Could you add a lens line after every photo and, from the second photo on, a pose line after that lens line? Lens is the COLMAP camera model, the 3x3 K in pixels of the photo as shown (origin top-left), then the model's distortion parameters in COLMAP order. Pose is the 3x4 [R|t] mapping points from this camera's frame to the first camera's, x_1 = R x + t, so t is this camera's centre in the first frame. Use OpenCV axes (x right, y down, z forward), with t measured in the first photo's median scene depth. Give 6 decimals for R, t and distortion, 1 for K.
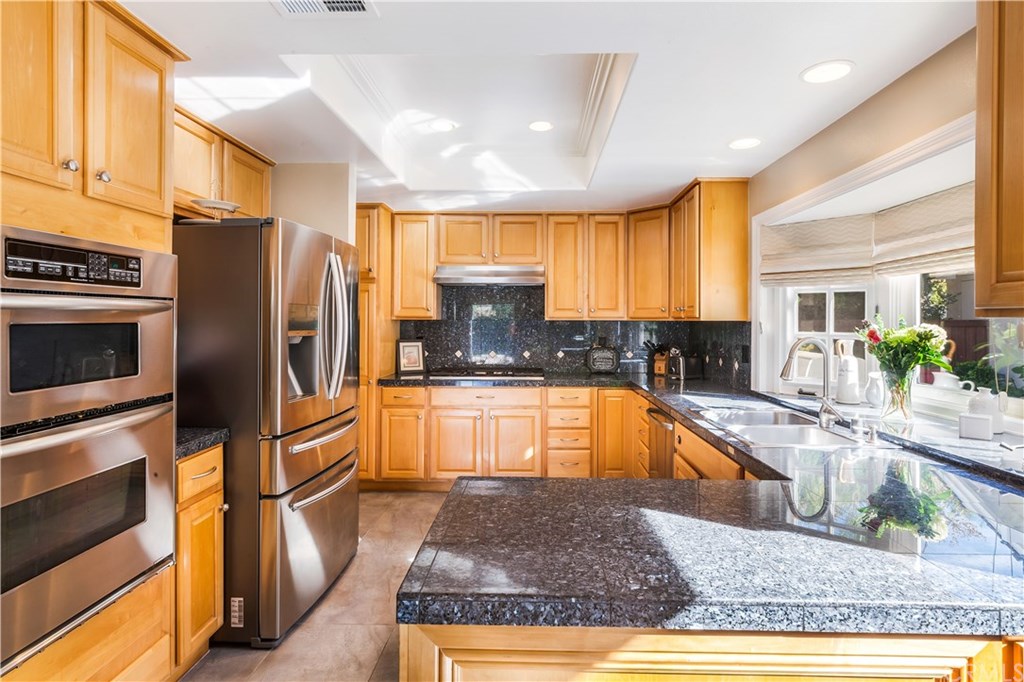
lens RADIAL K [[522.0, 0, 514.7], [0, 522.0, 319.1], [0, 0, 1]] dist [-0.002405, -0.000593]
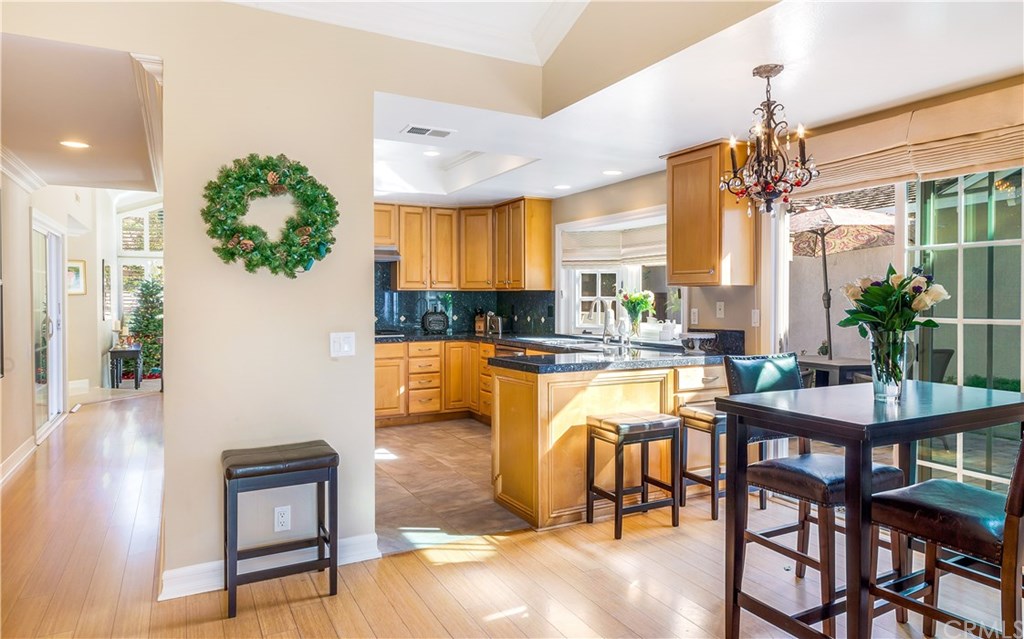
lens RADIAL K [[685.9, 0, 510.1], [0, 685.9, 306.2], [0, 0, 1]] dist [0.001147, 0.000399]
pose [[0.870009, -0.009768, 0.492940, -0.720406], [0.001080, 0.999839, 0.017906, 0.015032], [-0.493035, -0.015046, 0.869879, -0.776112]]
